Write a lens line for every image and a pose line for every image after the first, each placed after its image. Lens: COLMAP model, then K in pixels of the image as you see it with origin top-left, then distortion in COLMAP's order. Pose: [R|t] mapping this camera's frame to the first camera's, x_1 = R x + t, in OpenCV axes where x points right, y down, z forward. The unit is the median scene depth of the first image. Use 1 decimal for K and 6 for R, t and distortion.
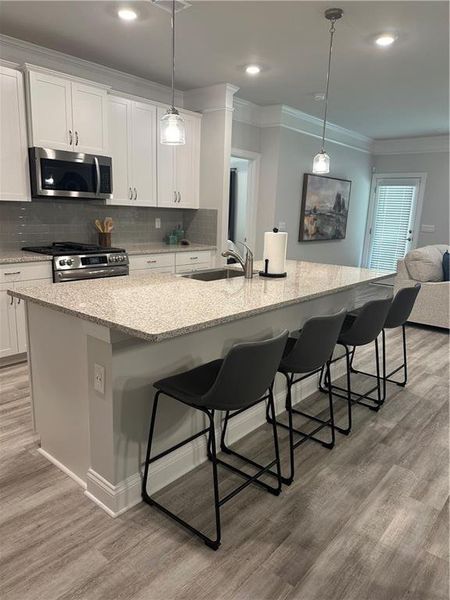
lens RADIAL K [[416.6, 0, 224.3], [0, 416.6, 303.1], [0, 0, 1]] dist [0.095882, -0.128152]
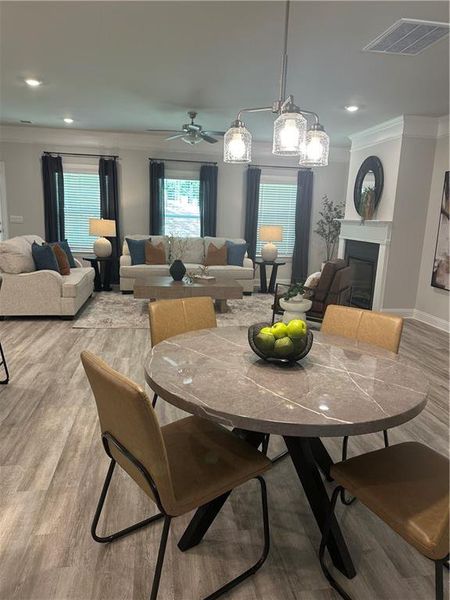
lens RADIAL K [[416.6, 0, 224.3], [0, 416.6, 303.1], [0, 0, 1]] dist [0.095882, -0.128152]
pose [[0.648587, -0.168596, 0.742233, 0.051351], [0.152059, 0.984202, 0.090684, 0.001802], [-0.745797, 0.054047, 0.663978, -0.030780]]
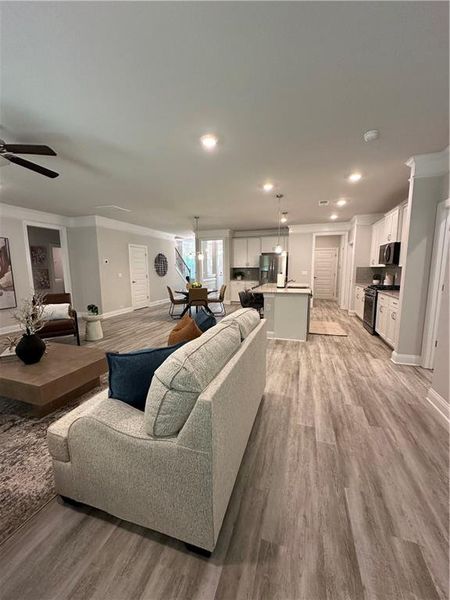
lens RADIAL K [[238.4, 0, 224.2], [0, 238.4, 299.4], [0, 0, 1]] dist [-0.000765, -0.000320]
pose [[-0.926005, 0.023729, -0.376764, 0.949184], [-0.105045, 0.942411, 0.317532, -0.401557], [0.362601, 0.333614, -0.870185, 1.946212]]
